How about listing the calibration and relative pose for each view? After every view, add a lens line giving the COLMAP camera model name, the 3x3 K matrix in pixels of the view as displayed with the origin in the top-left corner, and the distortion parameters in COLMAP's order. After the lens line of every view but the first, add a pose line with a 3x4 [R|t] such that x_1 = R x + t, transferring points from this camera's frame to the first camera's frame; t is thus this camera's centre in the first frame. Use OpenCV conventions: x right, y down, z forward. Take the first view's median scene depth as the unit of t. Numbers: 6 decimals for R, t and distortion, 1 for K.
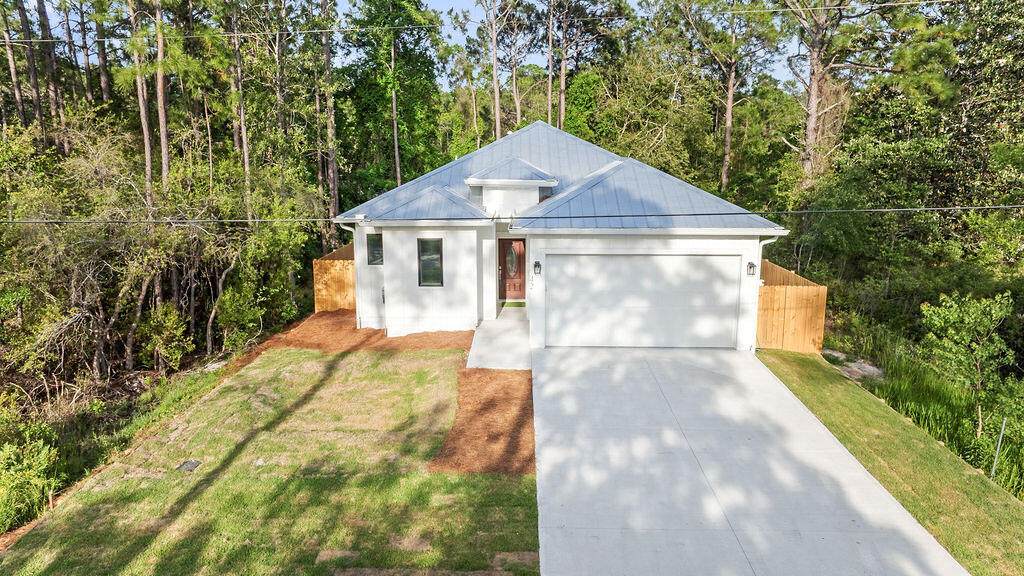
lens RADIAL K [[689.1, 0, 512.0], [0, 689.1, 288.0], [0, 0, 1]] dist [-0.010894, -0.003819]
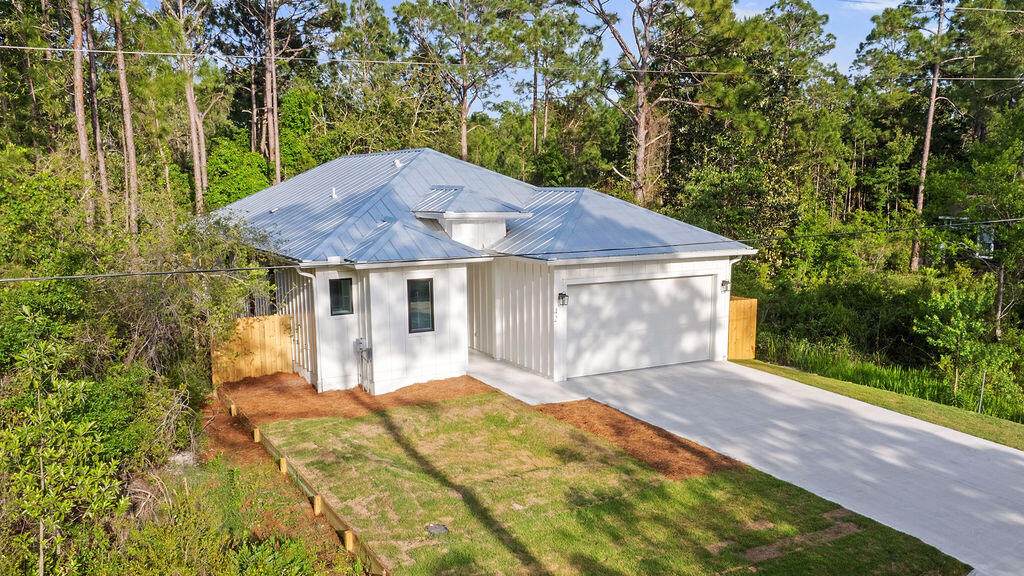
lens RADIAL K [[851.8, 0, 512.0], [0, 851.8, 288.0], [0, 0, 1]] dist [-0.002534, -0.000348]
pose [[0.866181, -0.065587, 0.495408, -0.627048], [0.099535, 0.994130, -0.042416, -0.000025], [-0.489717, 0.086051, 0.867624, -0.033580]]
